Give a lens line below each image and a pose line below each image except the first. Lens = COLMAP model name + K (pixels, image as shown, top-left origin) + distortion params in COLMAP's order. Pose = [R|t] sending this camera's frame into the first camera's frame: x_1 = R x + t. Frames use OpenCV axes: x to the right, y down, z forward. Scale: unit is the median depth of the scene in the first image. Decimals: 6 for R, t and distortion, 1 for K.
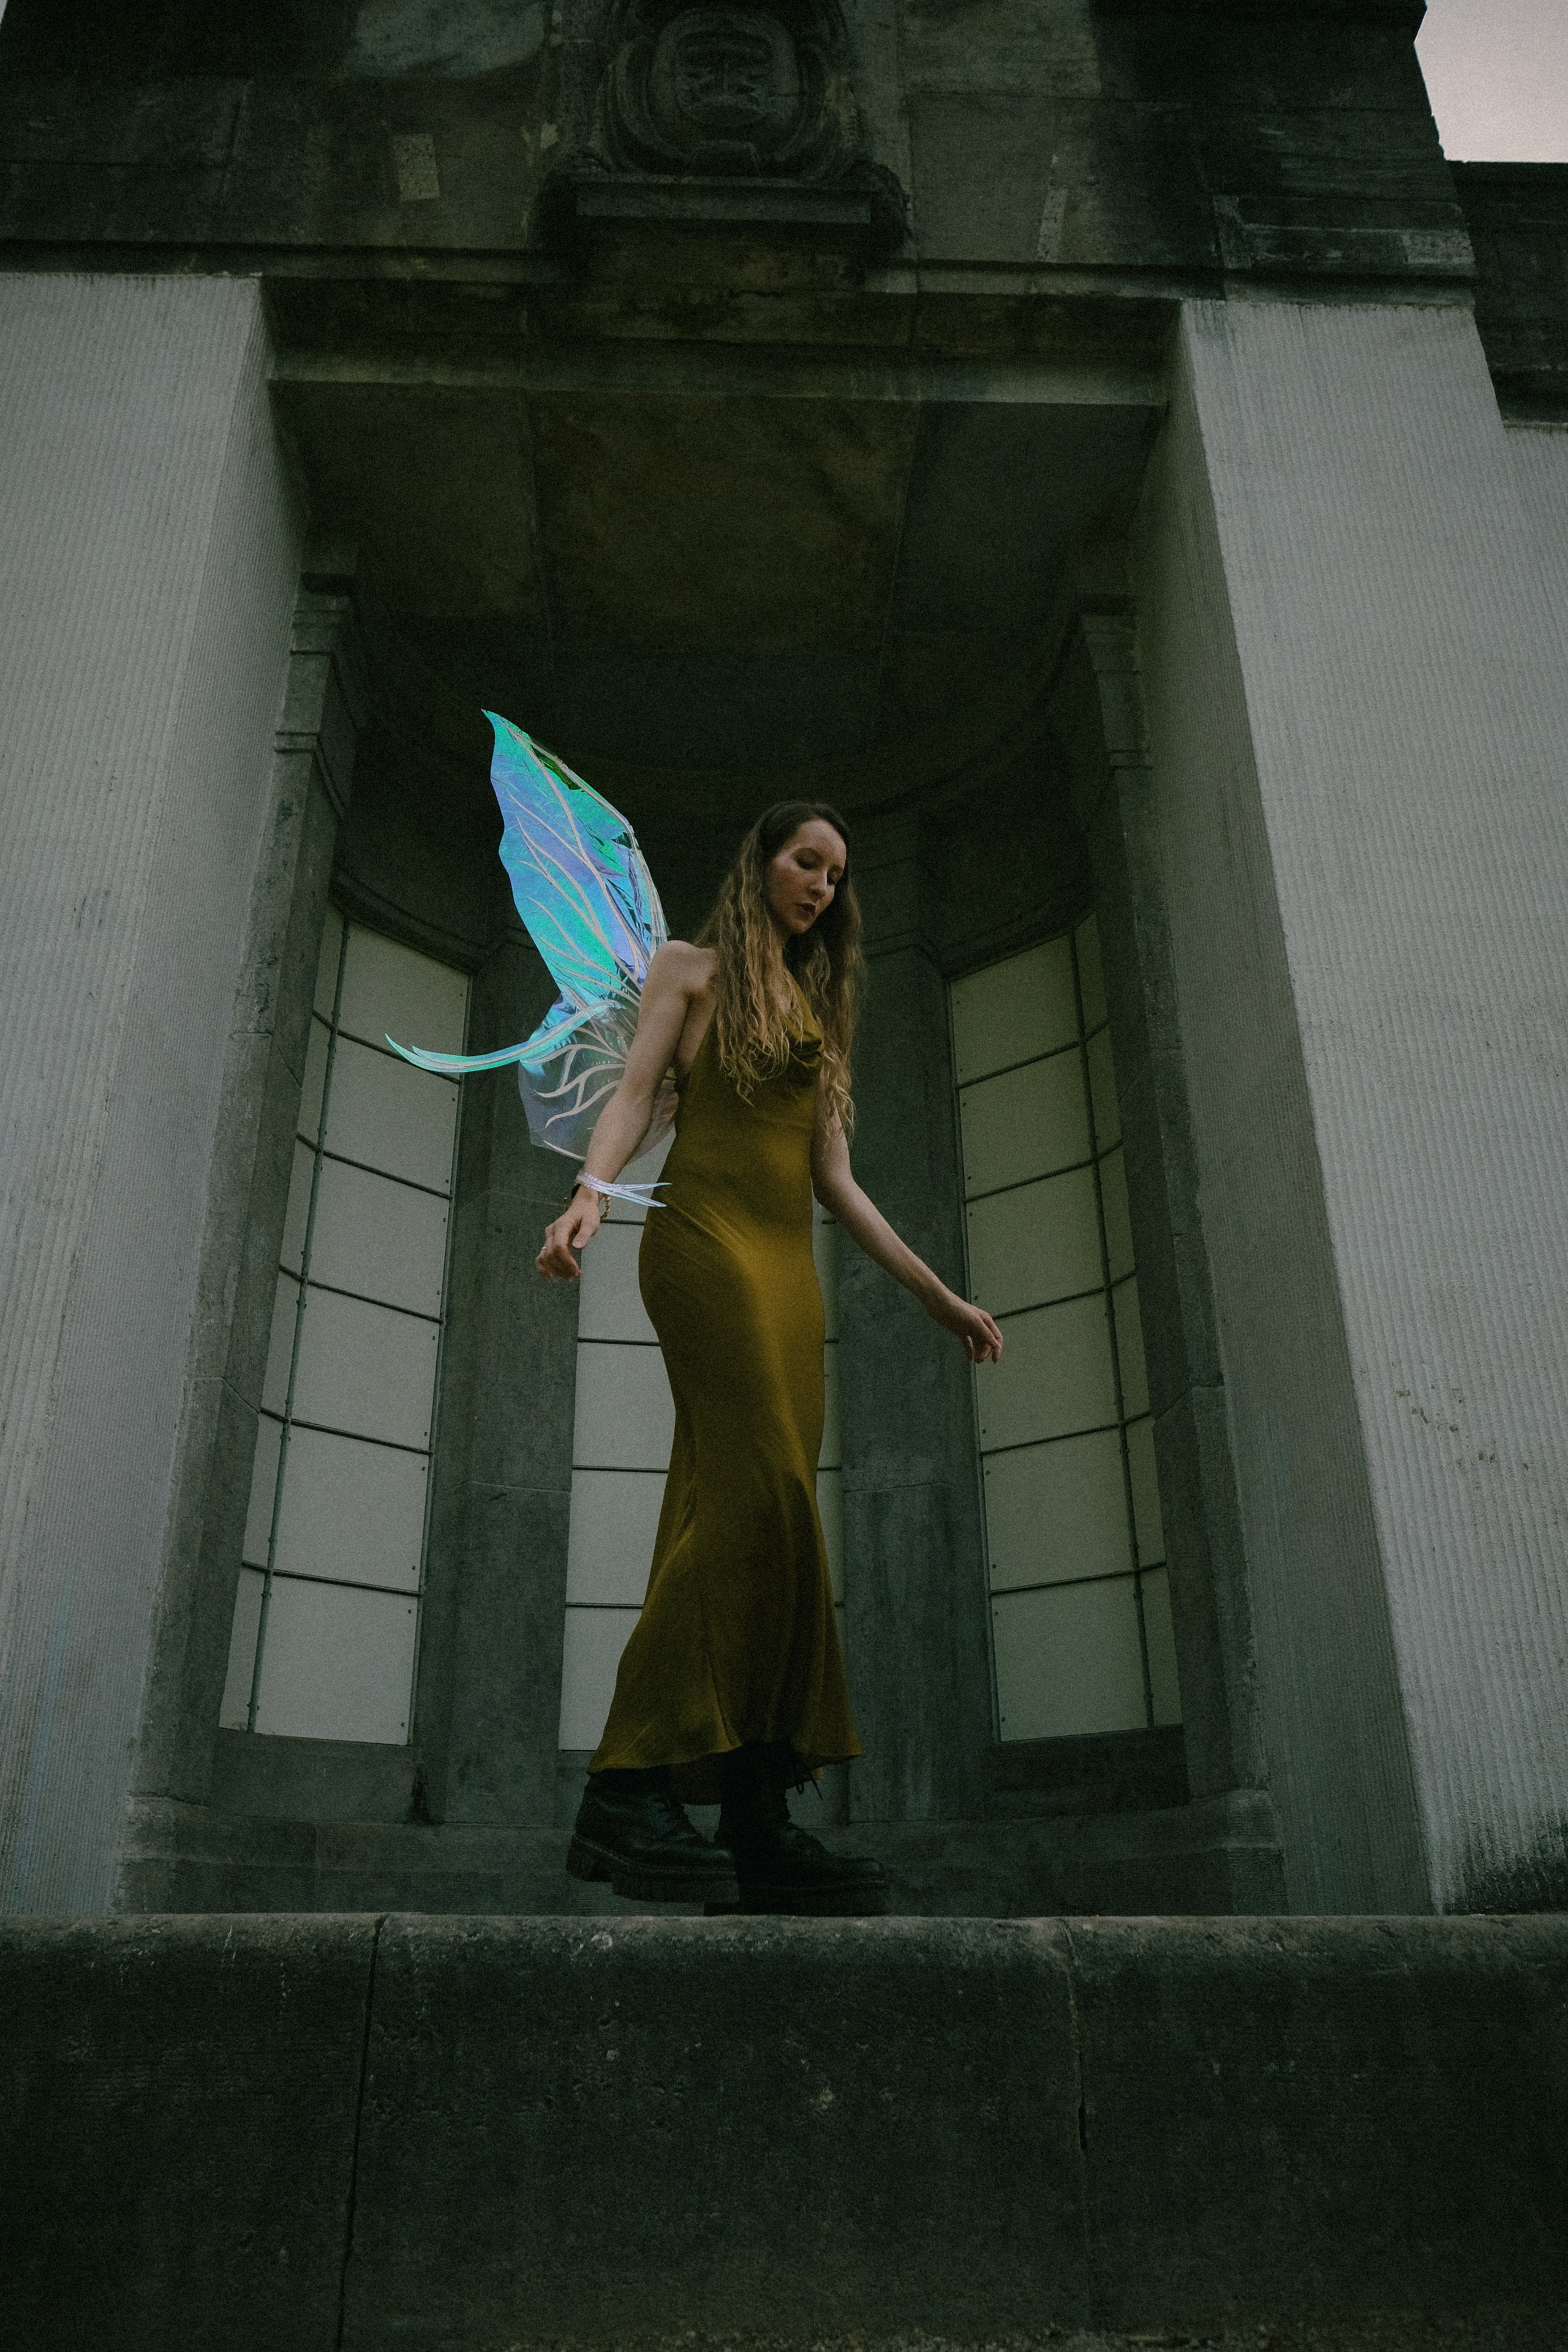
lens RADIAL K [[1606.3, 0, 829.6], [0, 1606.3, 1177.0], [0, 0, 1]] dist [-0.024493, -0.001270]
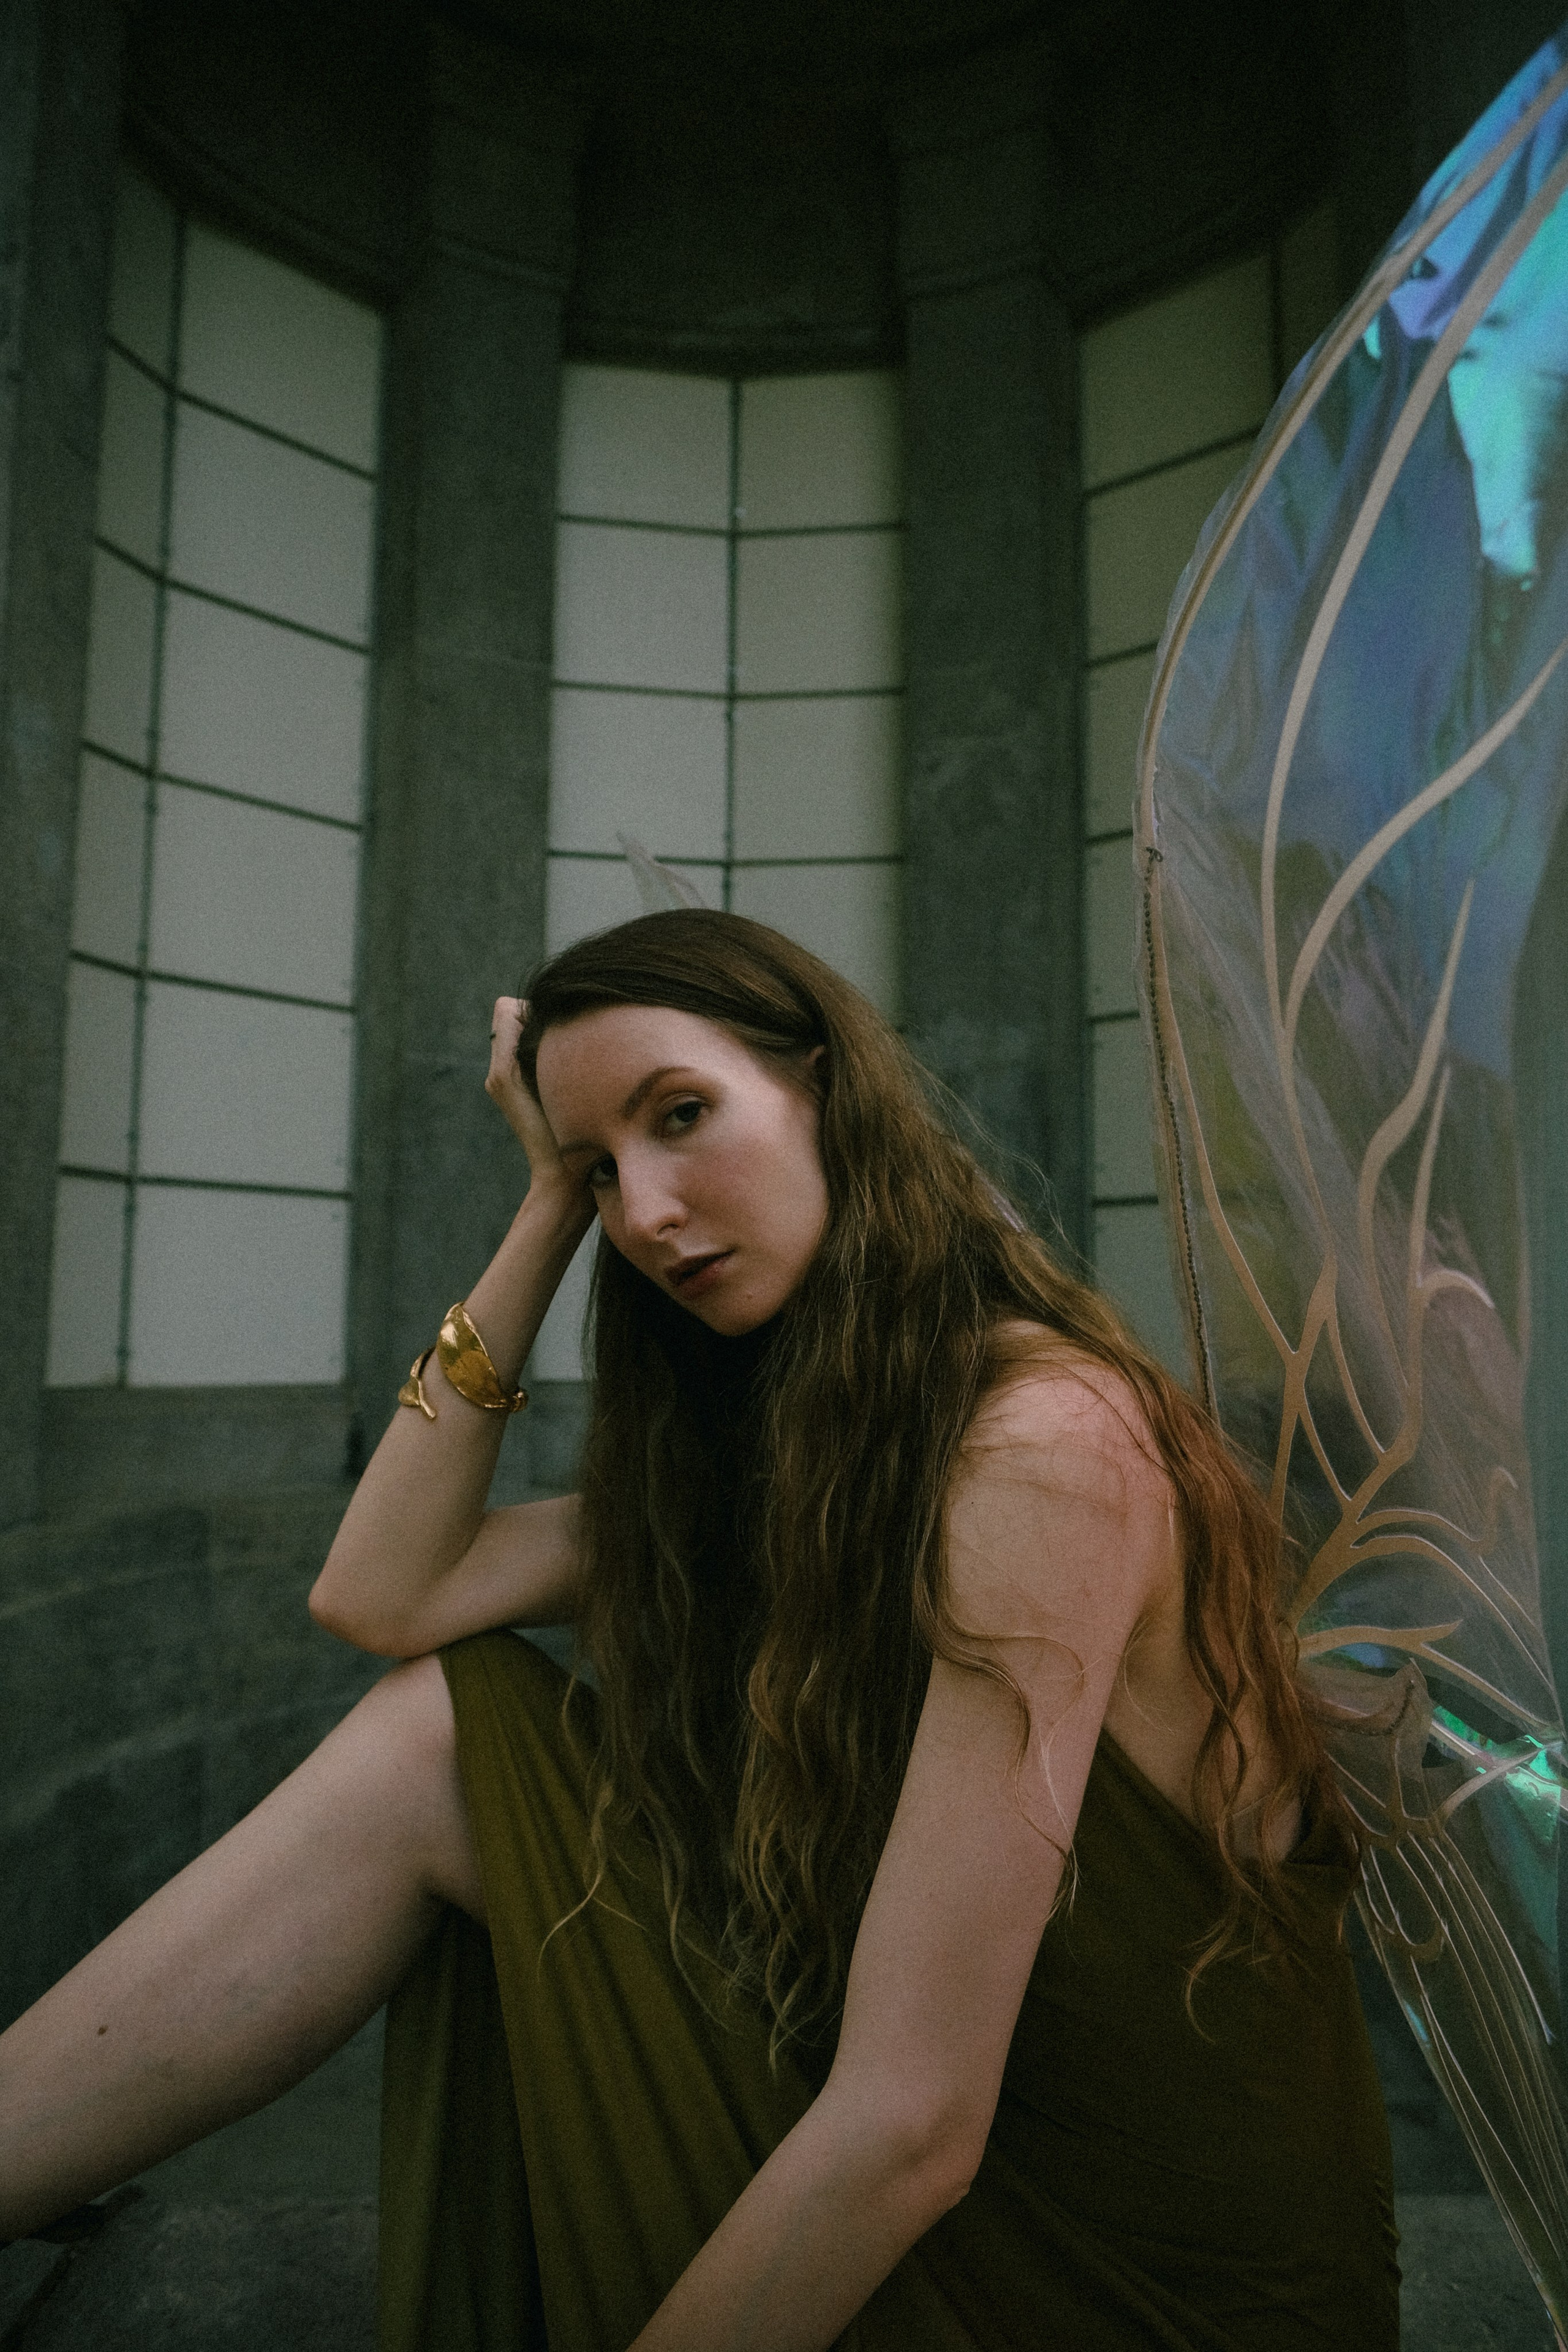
lens RADIAL K [[1606.3, 0, 829.6], [0, 1606.3, 1177.0], [0, 0, 1]] dist [-0.024493, -0.001270]
pose [[0.999115, 0.026581, -0.032614, -0.001504], [-0.014349, 0.943955, 0.329761, -0.003761], [0.039551, -0.329001, 0.943501, 0.279522]]
